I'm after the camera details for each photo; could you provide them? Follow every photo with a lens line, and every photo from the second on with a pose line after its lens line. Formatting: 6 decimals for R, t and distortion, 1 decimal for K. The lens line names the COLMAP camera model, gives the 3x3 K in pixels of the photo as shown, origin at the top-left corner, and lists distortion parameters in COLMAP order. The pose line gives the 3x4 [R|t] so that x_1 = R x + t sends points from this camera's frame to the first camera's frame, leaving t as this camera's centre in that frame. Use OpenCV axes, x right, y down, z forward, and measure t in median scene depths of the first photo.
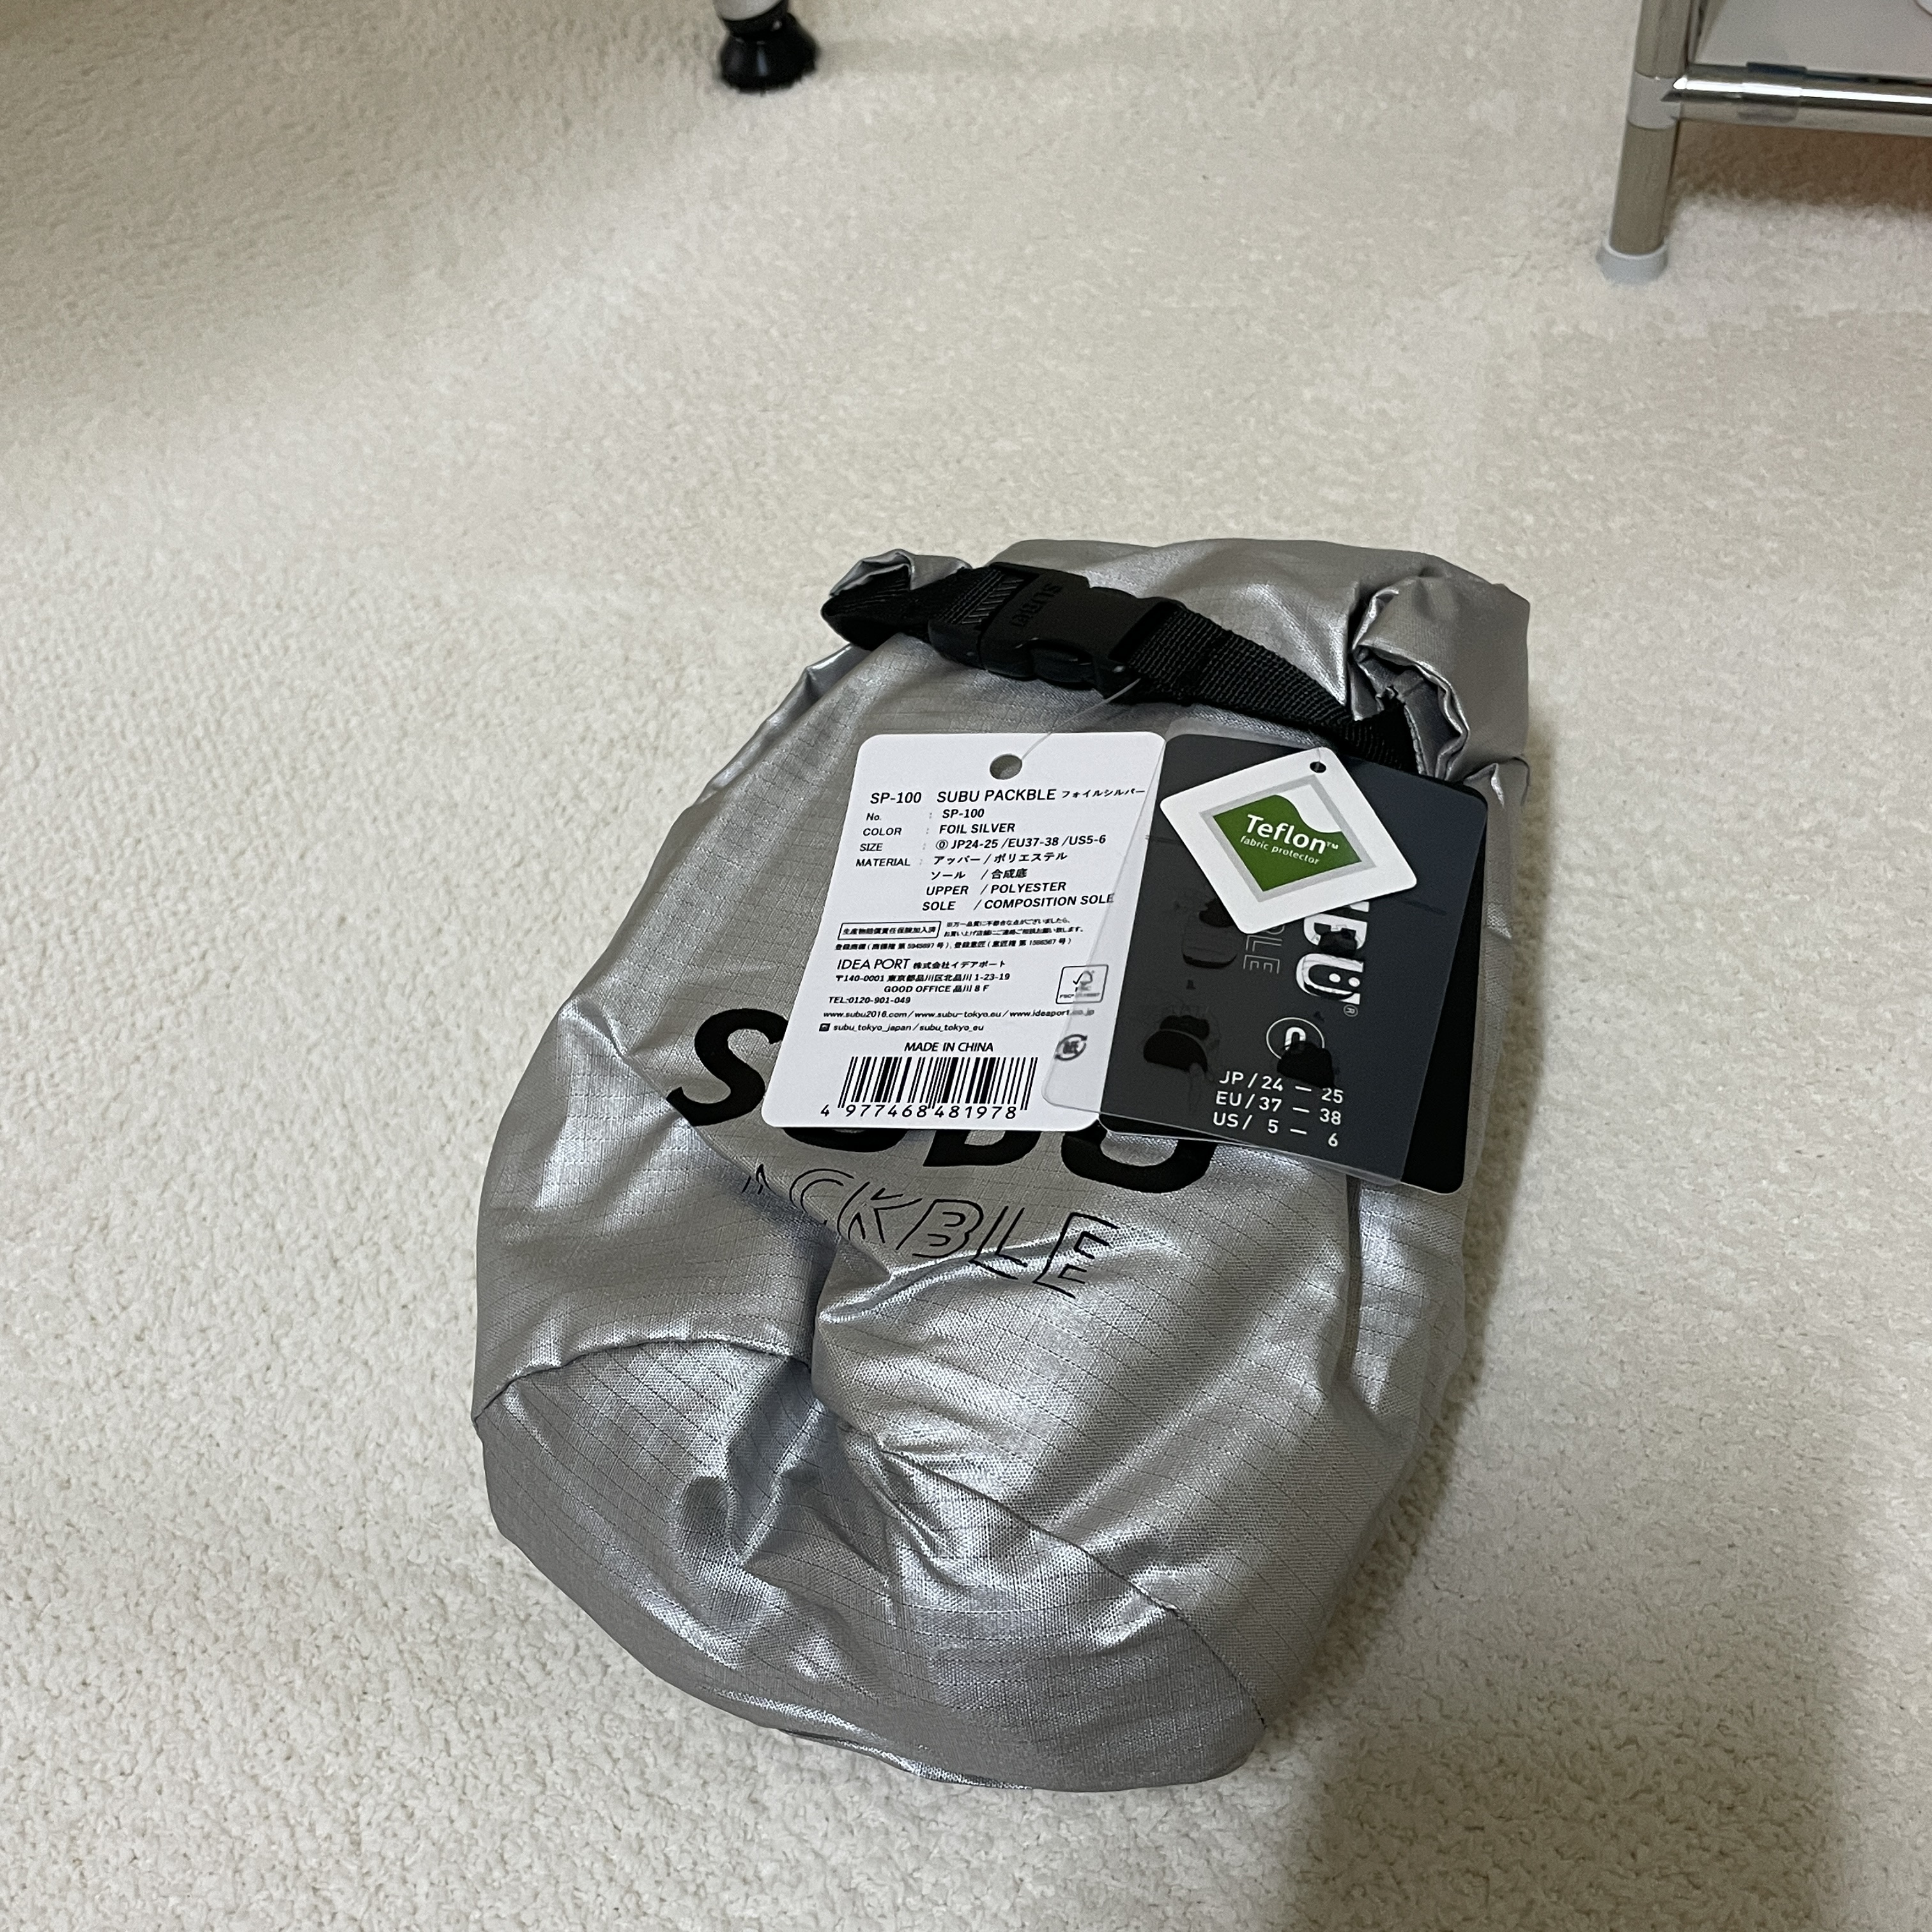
lens RADIAL K [[2191.6, 0, 930.7], [0, 2191.6, 969.3], [0, 0, 1]] dist [0.065065, -0.092743]
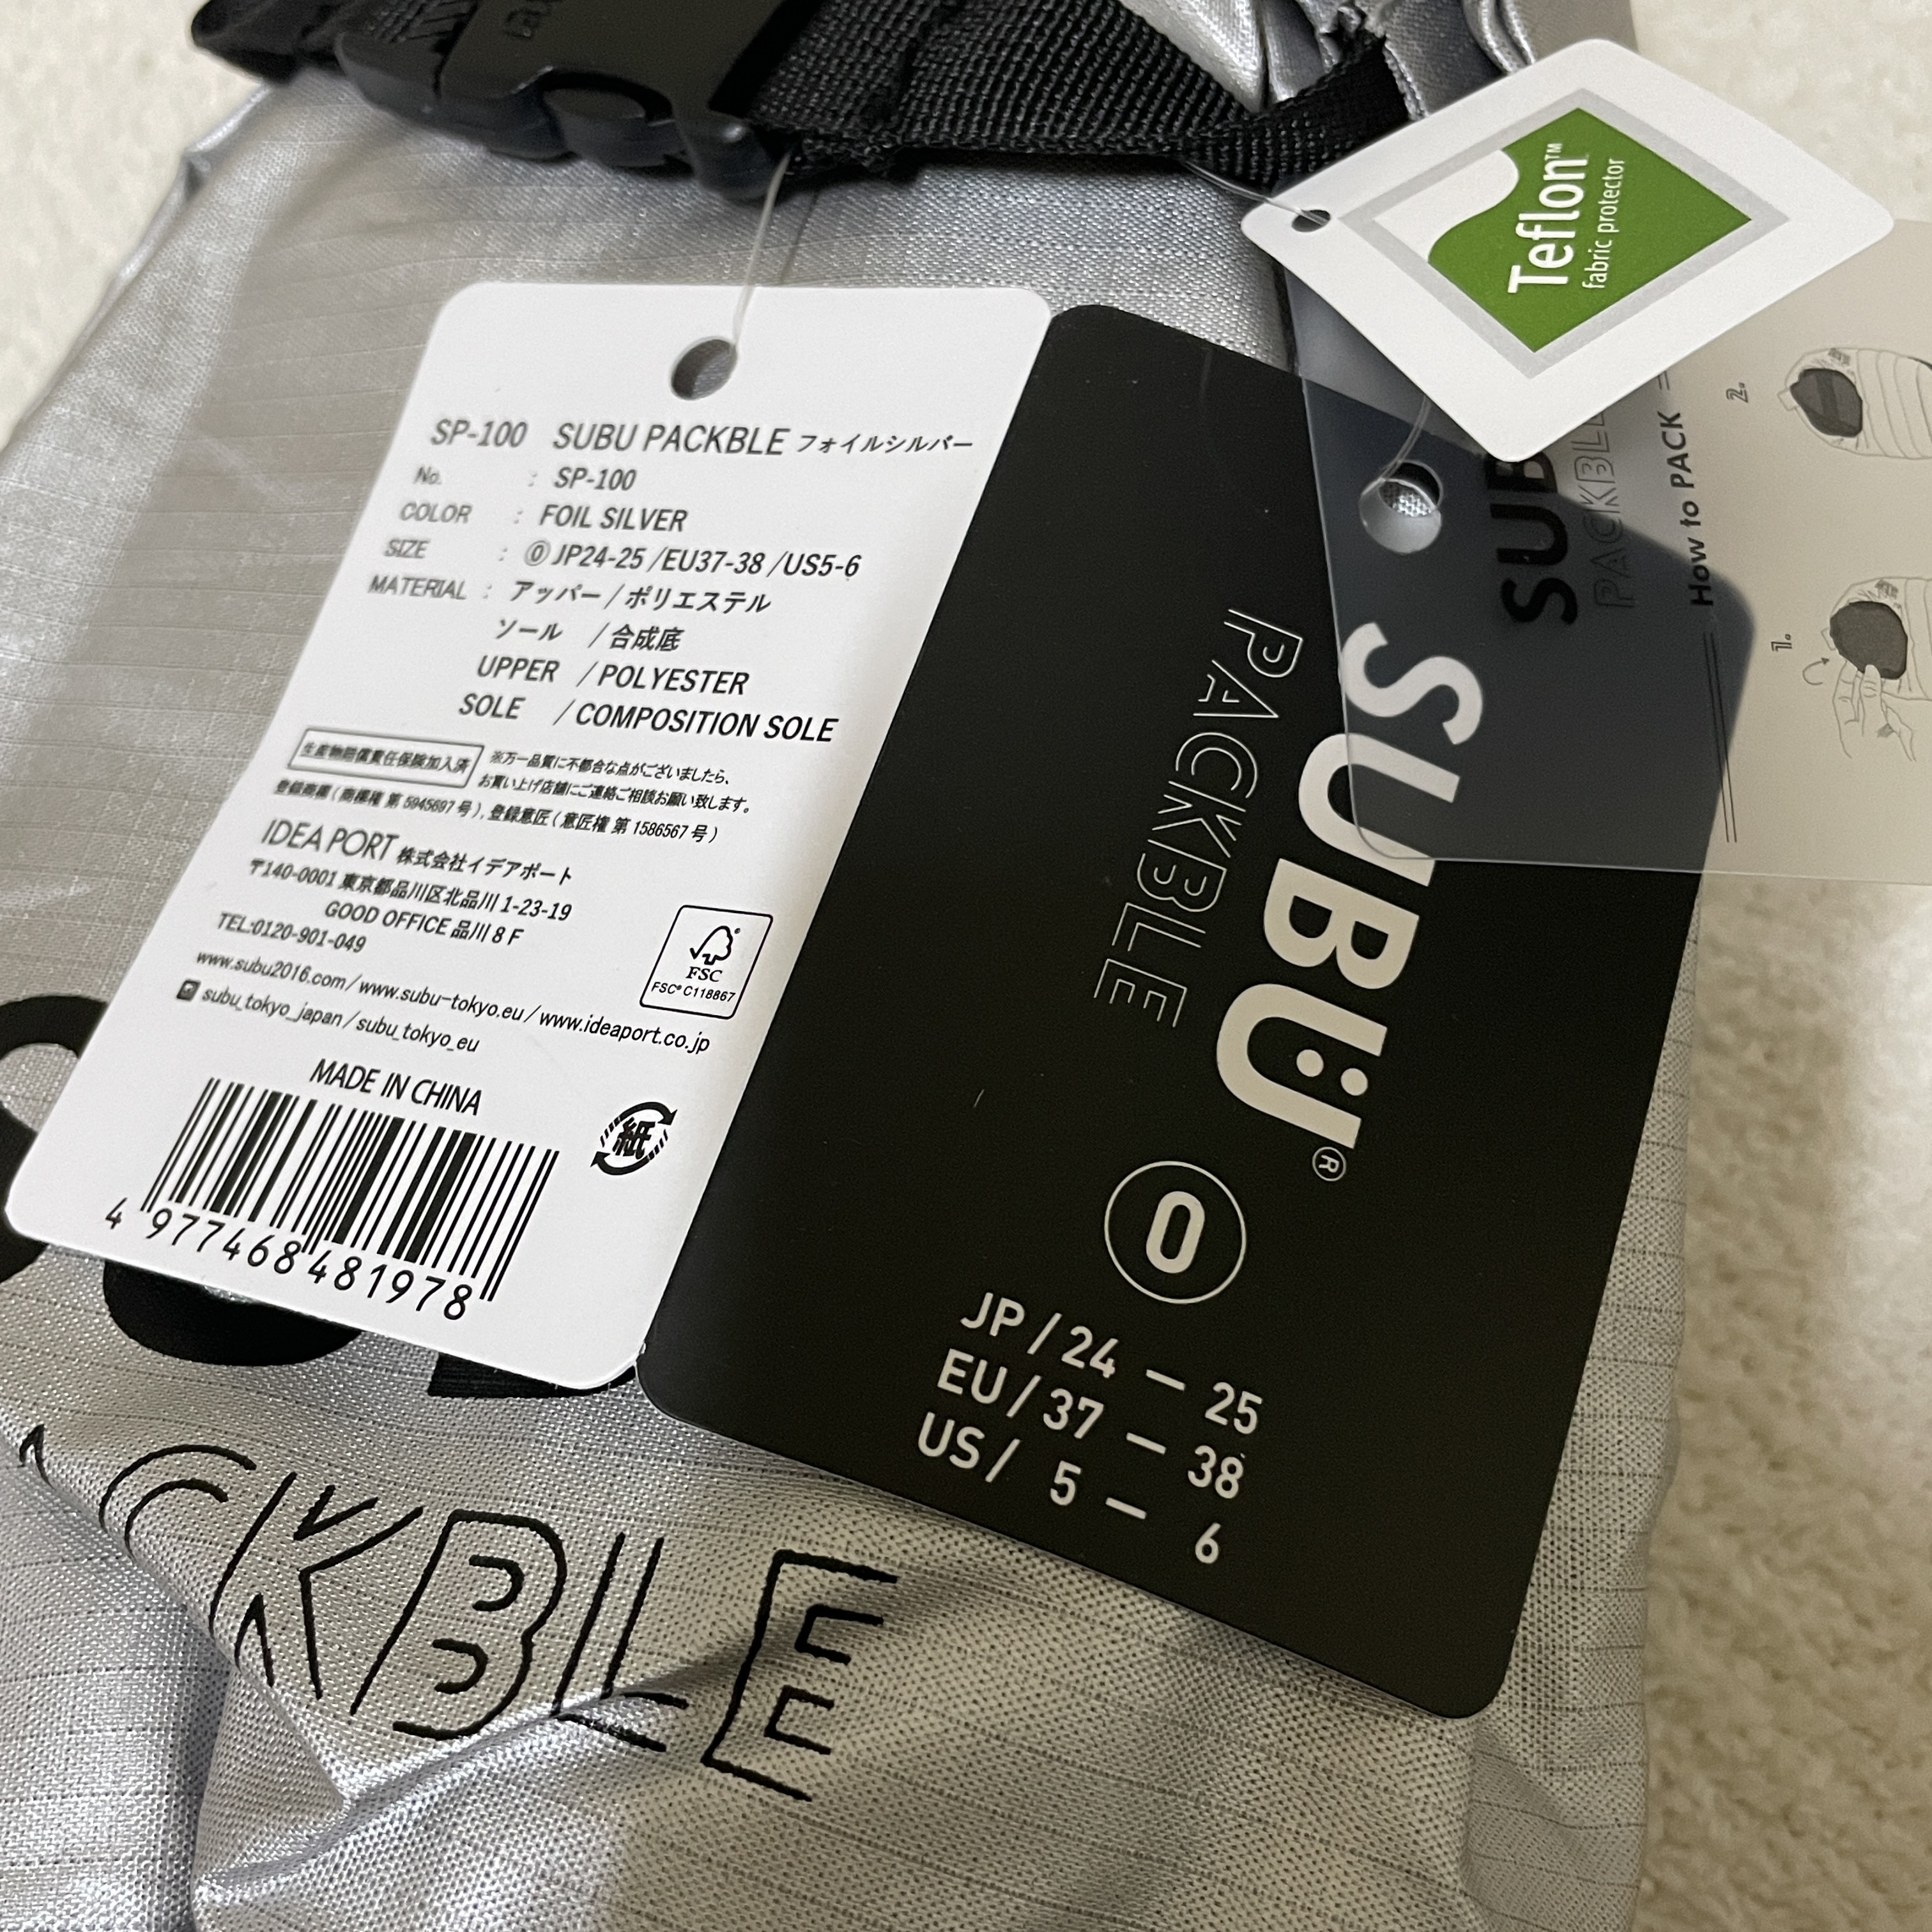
lens RADIAL K [[2191.6, 0, 930.7], [0, 2191.6, 969.3], [0, 0, 1]] dist [0.065065, -0.092743]
pose [[0.978852, 0.071066, -0.191830, 0.179153], [-0.027425, 0.974842, 0.221204, -0.078199], [0.202724, -0.211265, 0.956175, 0.603303]]
